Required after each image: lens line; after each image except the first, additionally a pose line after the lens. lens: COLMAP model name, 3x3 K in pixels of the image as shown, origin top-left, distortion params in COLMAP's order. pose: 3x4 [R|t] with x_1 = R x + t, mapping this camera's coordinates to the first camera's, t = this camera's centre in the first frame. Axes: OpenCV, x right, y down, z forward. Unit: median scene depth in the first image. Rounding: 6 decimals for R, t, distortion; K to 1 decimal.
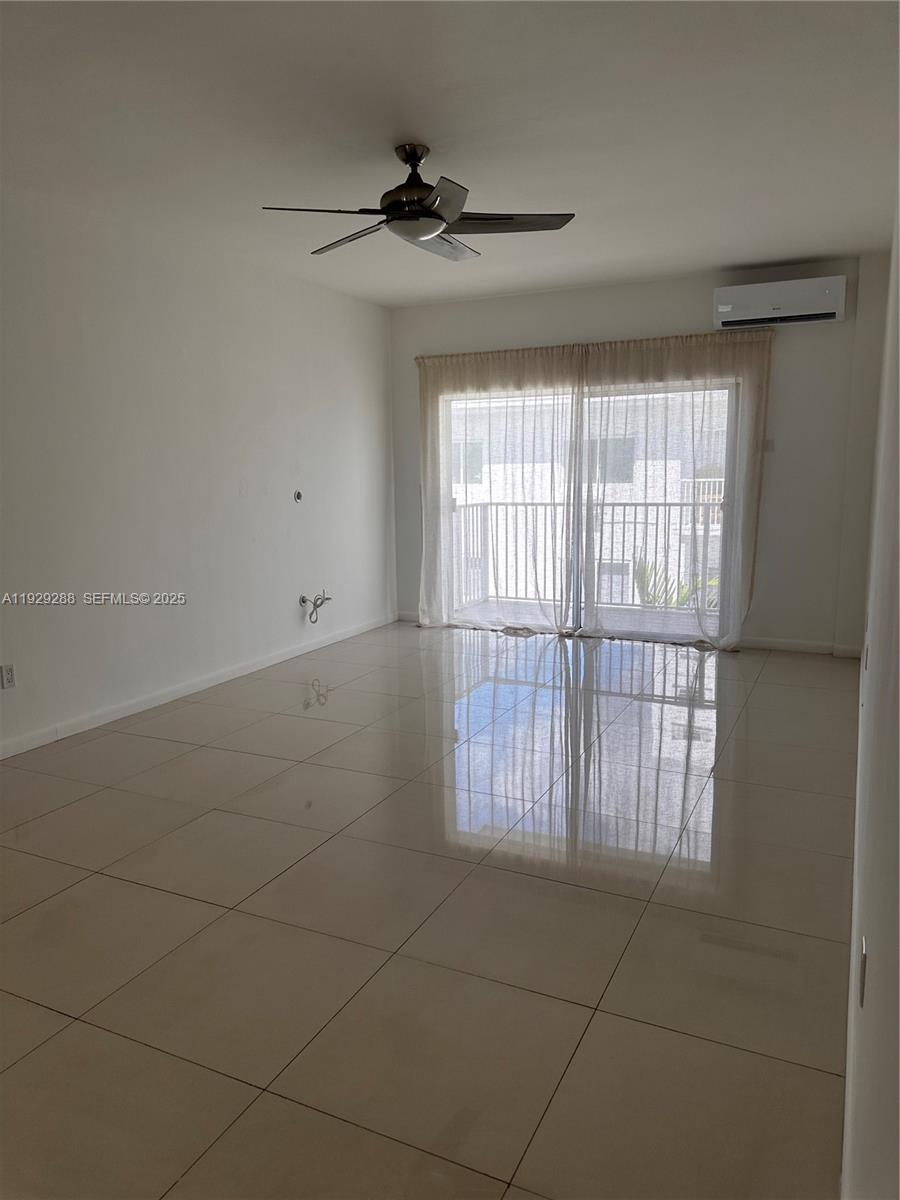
lens RADIAL K [[857.5, 0, 453.3], [0, 857.5, 600.9], [0, 0, 1]] dist [0.050672, -0.034369]
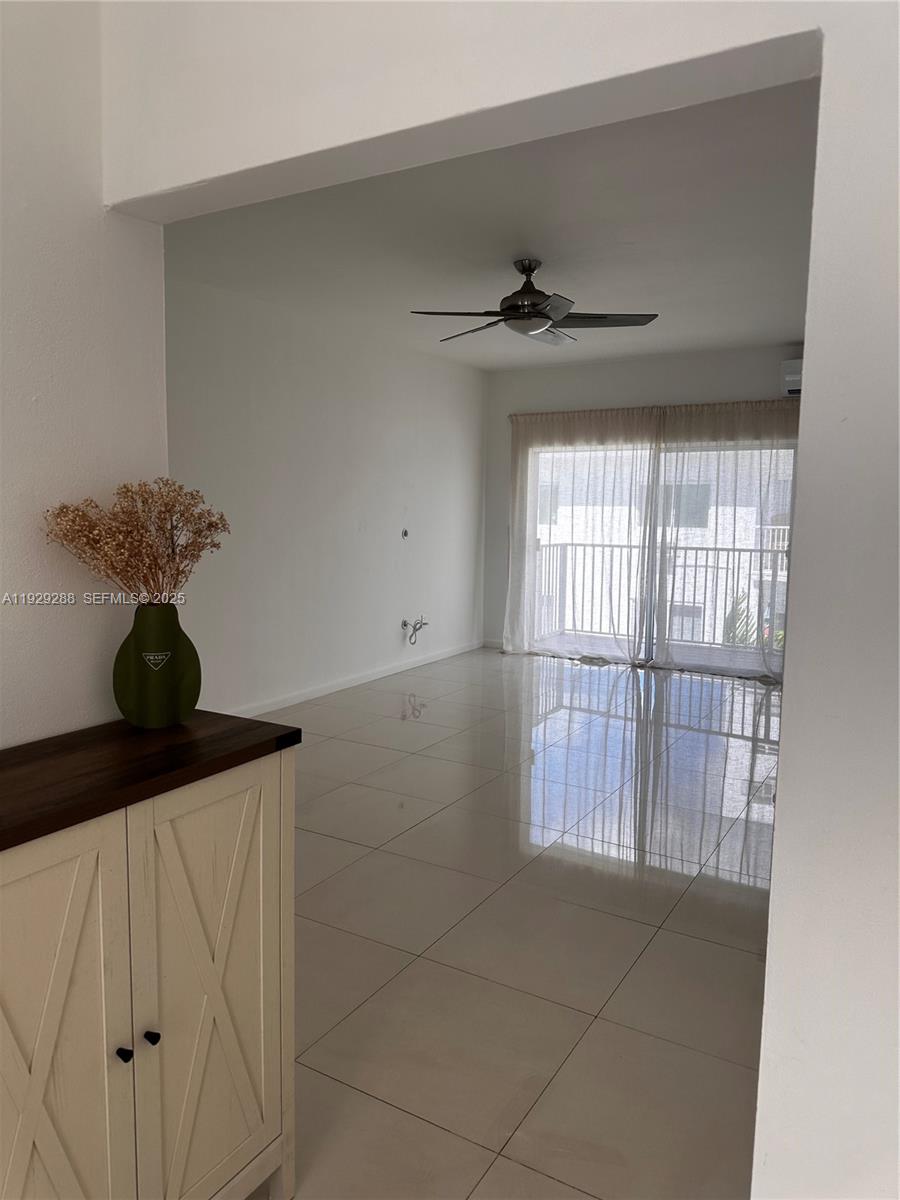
lens RADIAL K [[857.5, 0, 429.4], [0, 857.5, 591.1], [0, 0, 1]] dist [0.050672, -0.034369]
pose [[0.993777, 0.034402, -0.105947, -0.020683], [-0.040207, 0.997777, -0.053144, 0.013940], [0.103883, 0.057073, 0.992951, -0.123725]]
